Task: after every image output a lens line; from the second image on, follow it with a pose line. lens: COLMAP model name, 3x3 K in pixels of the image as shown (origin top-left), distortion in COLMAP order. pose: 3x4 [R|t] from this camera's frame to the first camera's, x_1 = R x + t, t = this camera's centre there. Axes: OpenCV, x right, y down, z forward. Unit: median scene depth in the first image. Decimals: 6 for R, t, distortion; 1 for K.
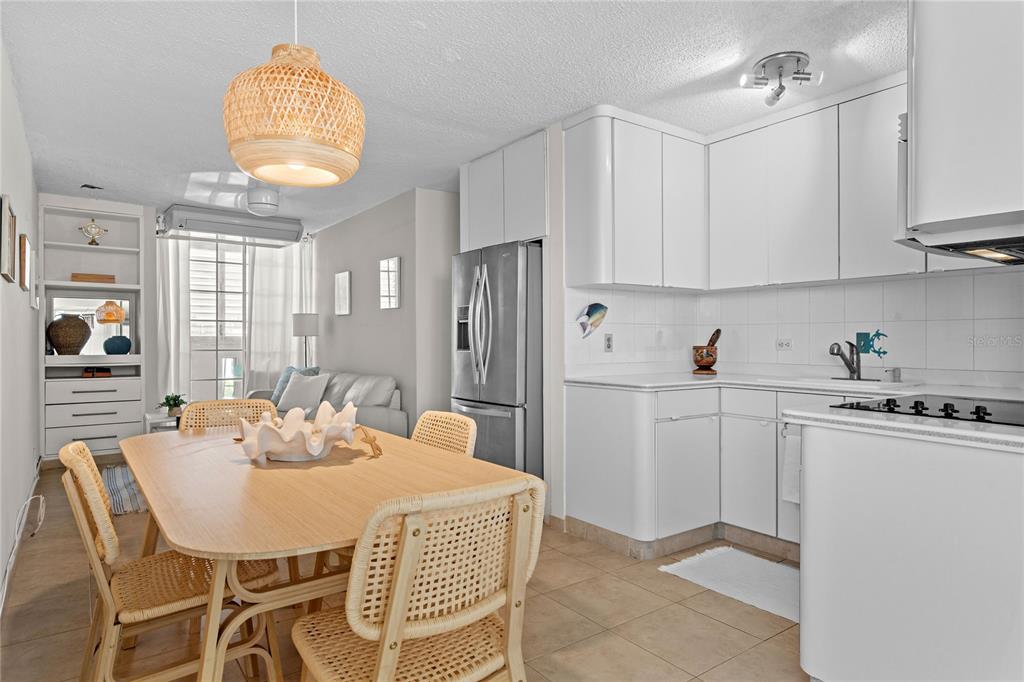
lens RADIAL K [[600.8, 0, 513.3], [0, 600.8, 339.6], [0, 0, 1]] dist [0.006081, 0.000355]
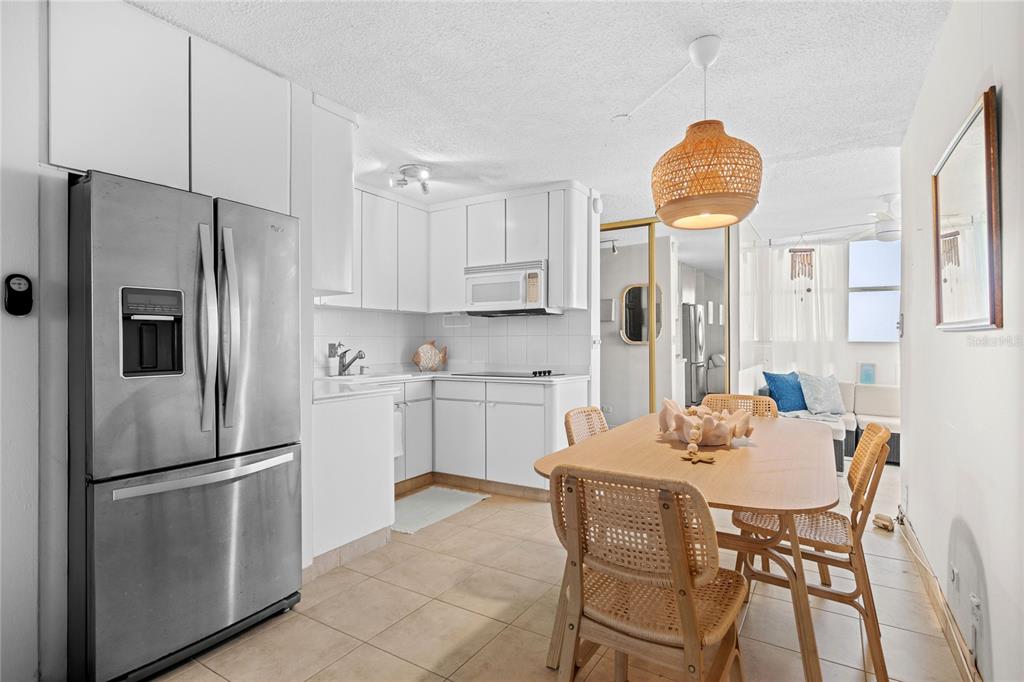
lens RADIAL K [[513.0, 0, 508.0], [0, 513.0, 343.0], [0, 0, 1]] dist [0.003293, 0.000457]
pose [[-0.366850, 0.000120, 0.930280, -0.609332], [0.004284, 0.999990, 0.001560, -0.010761], [-0.930270, 0.004558, -0.366847, 0.891461]]
